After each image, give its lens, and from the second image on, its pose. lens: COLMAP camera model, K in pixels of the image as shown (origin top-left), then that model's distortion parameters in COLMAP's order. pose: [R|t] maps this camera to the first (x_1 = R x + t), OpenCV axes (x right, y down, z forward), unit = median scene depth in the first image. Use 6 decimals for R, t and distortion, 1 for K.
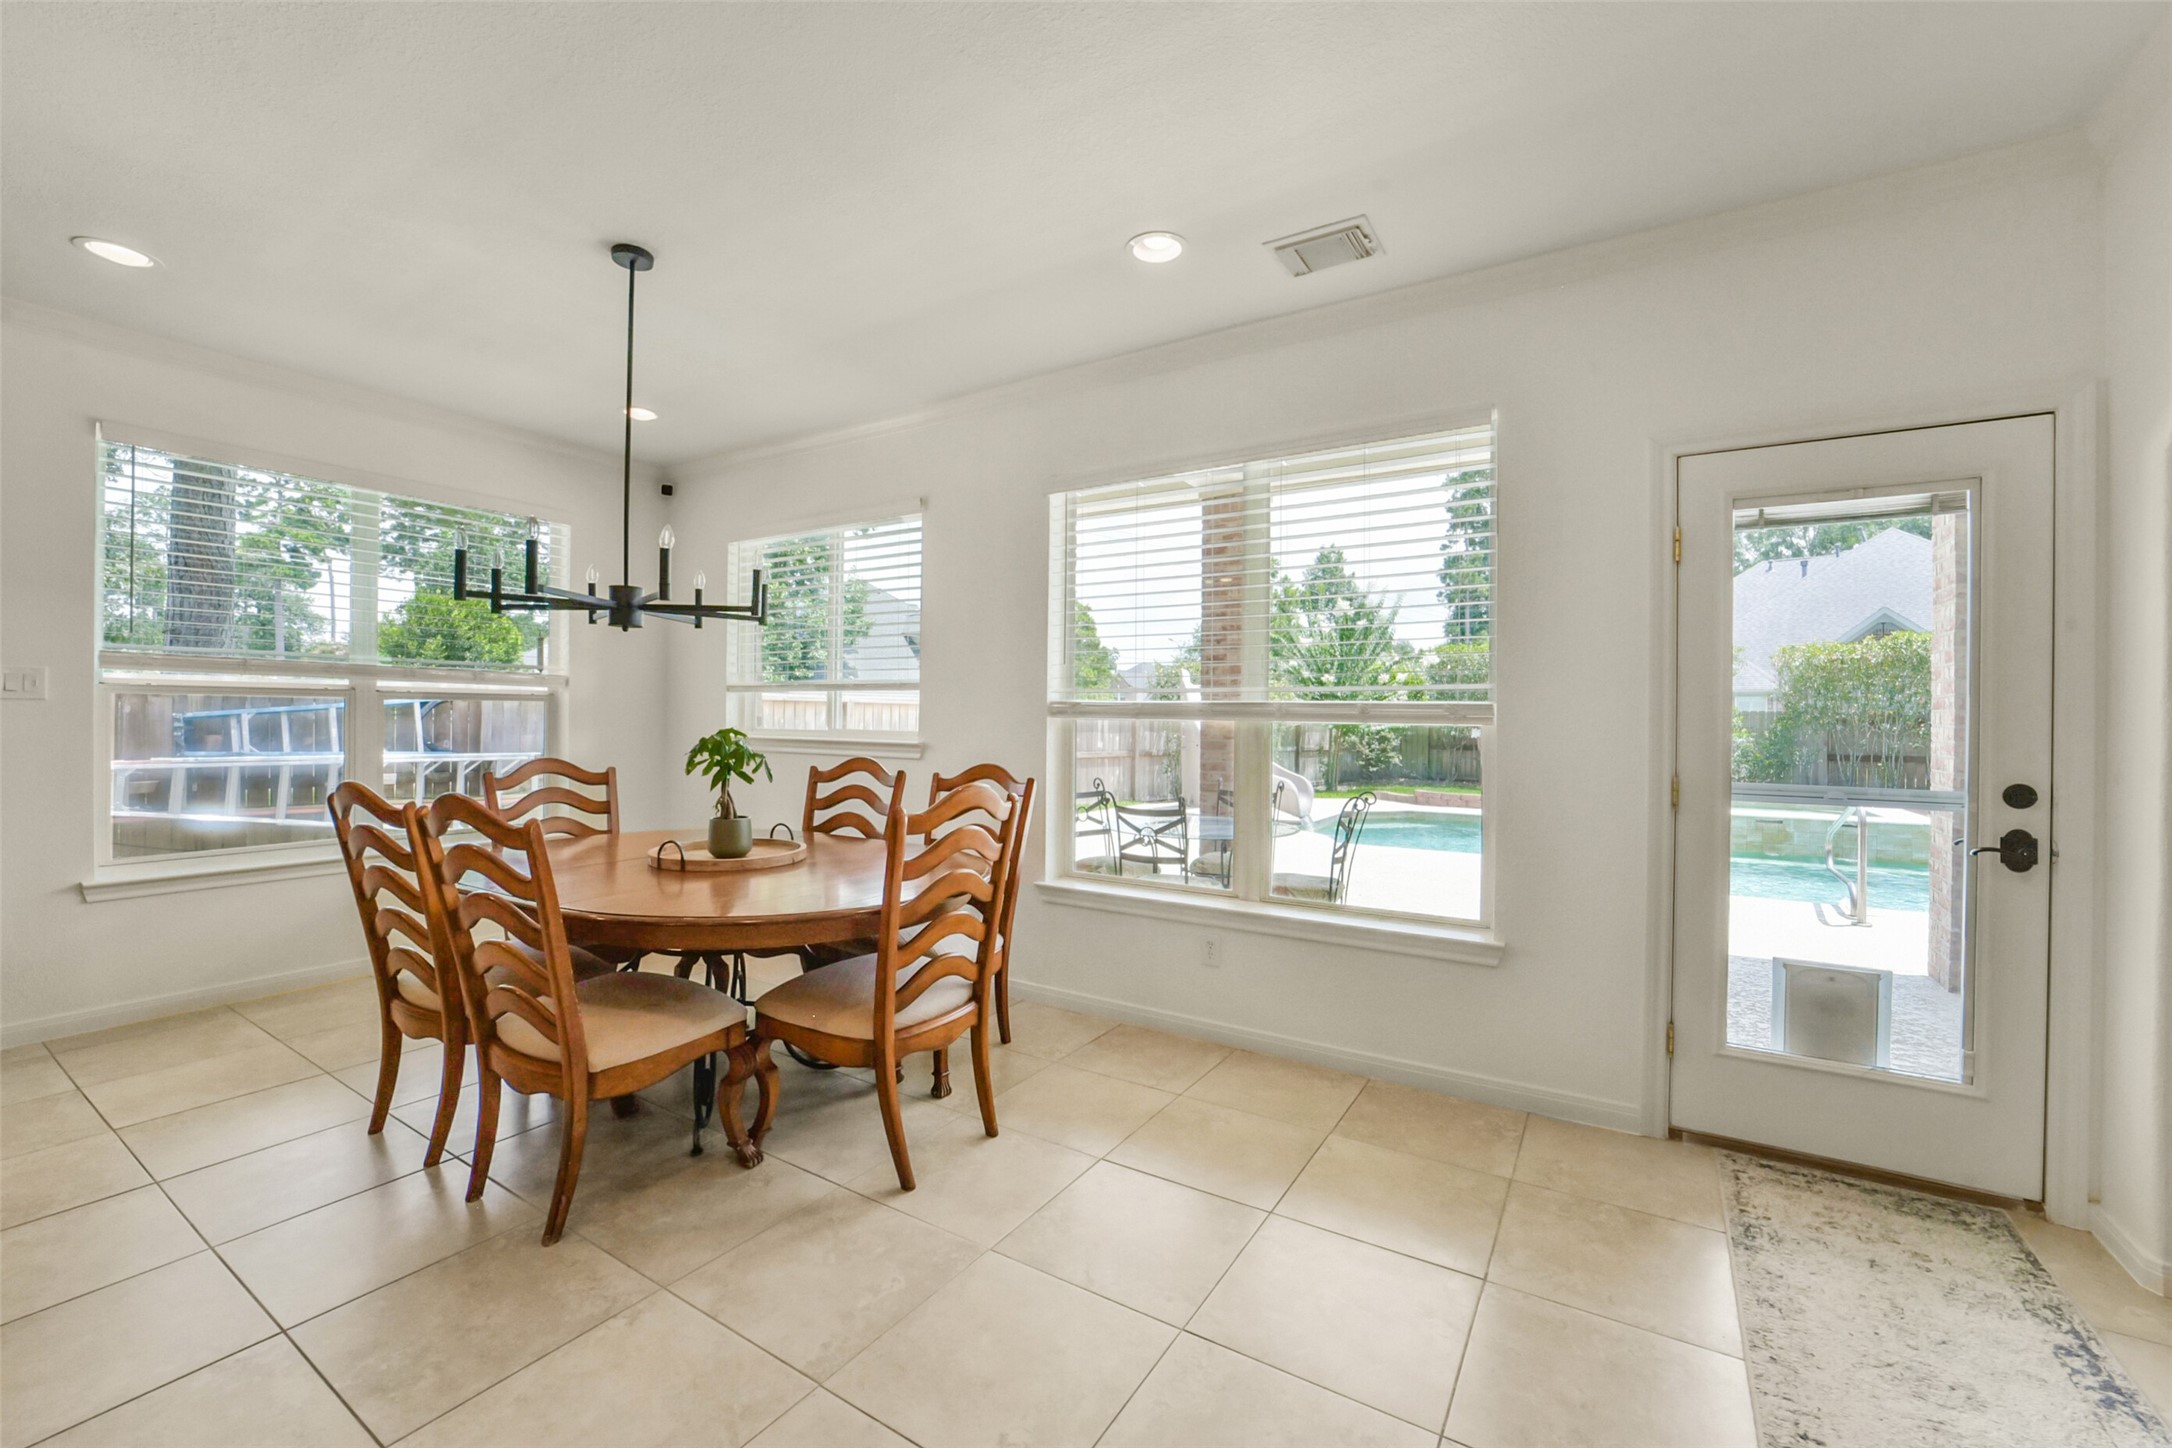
lens RADIAL K [[871.5, 0, 1086.0], [0, 871.5, 724.0], [0, 0, 1]] dist [-0.000025, 0.000006]
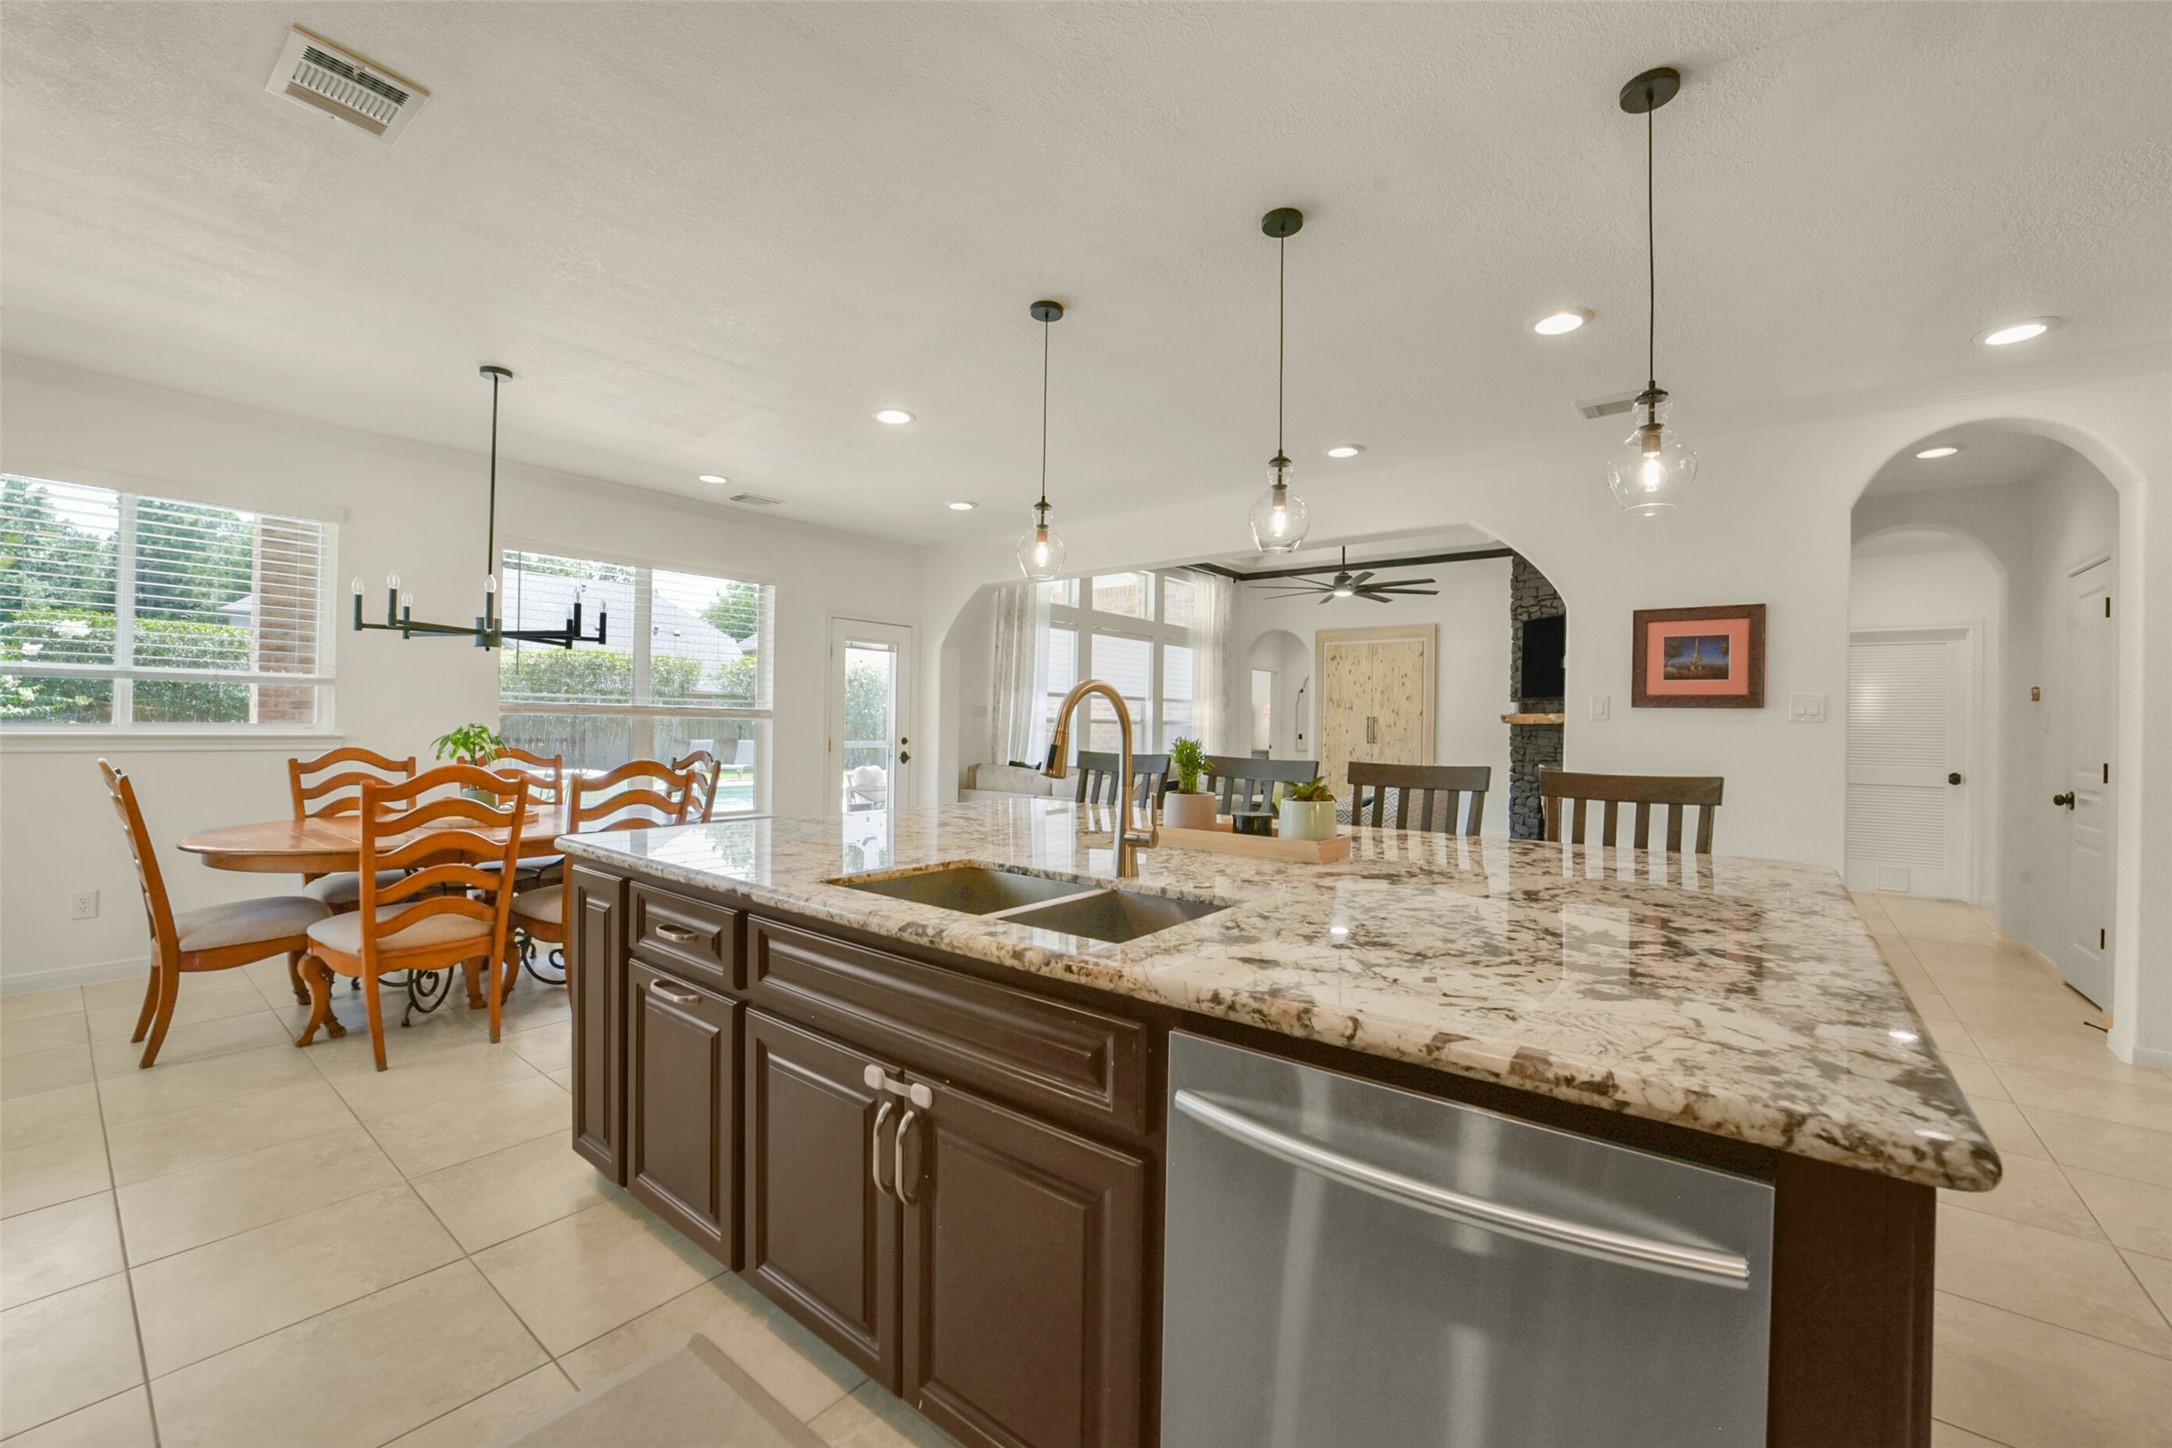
lens RADIAL K [[871.5, 0, 1086.0], [0, 871.5, 724.0], [0, 0, 1]] dist [-0.000025, 0.000006]
pose [[0.146812, -0.005071, 0.989151, -1.368712], [-0.001119, 0.999985, 0.005293, 0.000572], [-0.989164, -0.001884, 0.146804, -0.104464]]
